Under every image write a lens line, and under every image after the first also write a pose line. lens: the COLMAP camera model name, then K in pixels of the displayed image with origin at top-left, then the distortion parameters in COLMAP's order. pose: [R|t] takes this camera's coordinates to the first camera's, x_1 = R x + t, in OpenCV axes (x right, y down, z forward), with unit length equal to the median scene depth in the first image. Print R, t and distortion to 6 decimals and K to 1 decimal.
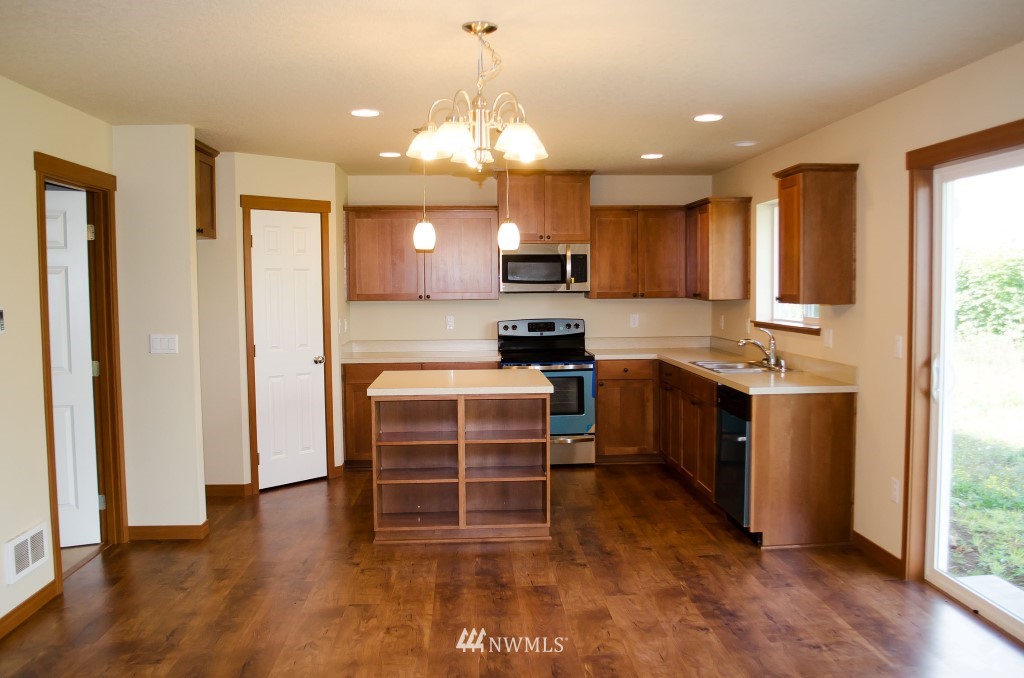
lens RADIAL K [[856.3, 0, 520.6], [0, 856.3, 335.3], [0, 0, 1]] dist [-0.028923, -0.001921]
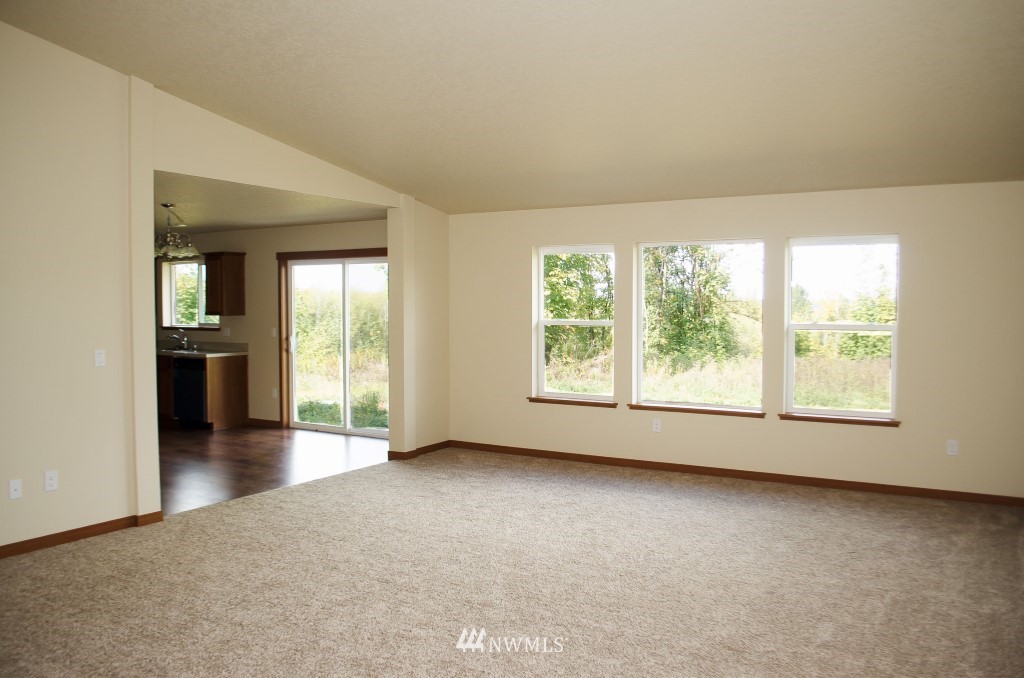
lens RADIAL K [[813.1, 0, 512.5], [0, 813.1, 338.4], [0, 0, 1]] dist [-0.054123, 0.003380]
pose [[0.586236, -0.022005, 0.809842, -0.731224], [0.038203, 0.999270, -0.000503, 0.041300], [-0.809239, 0.031233, 0.586648, -0.641227]]
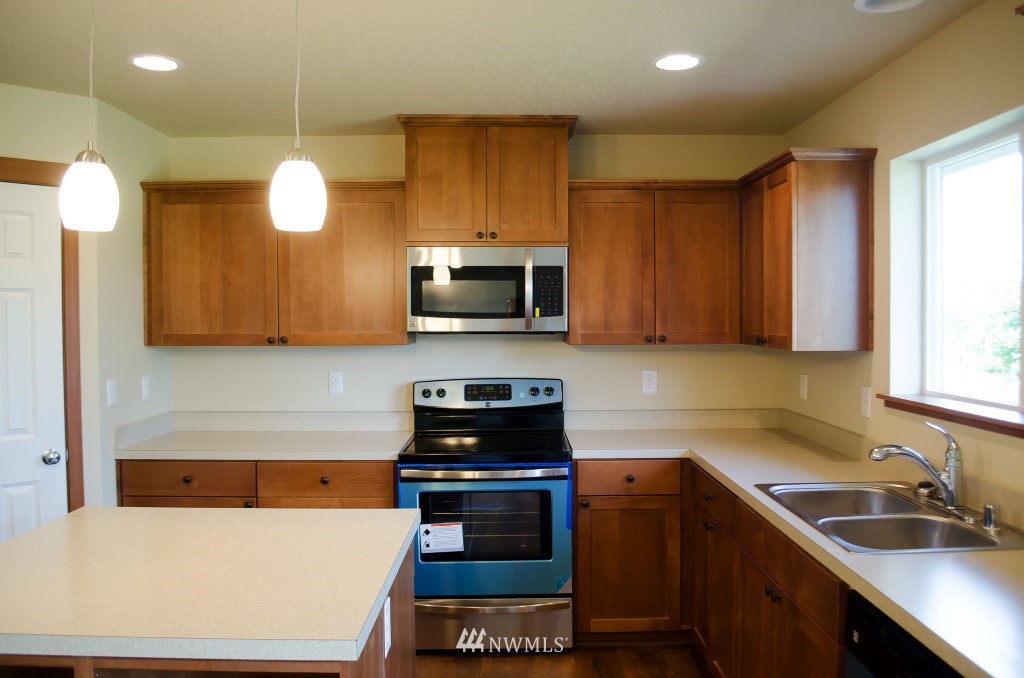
lens RADIAL K [[813.1, 0, 508.7], [0, 813.1, 338.0], [0, 0, 1]] dist [-0.054123, 0.003380]
pose [[0.998131, 0.006388, -0.060775, 0.075625], [-0.008560, 0.999332, -0.035542, -0.028669], [0.060508, 0.035996, 0.997518, 0.471916]]
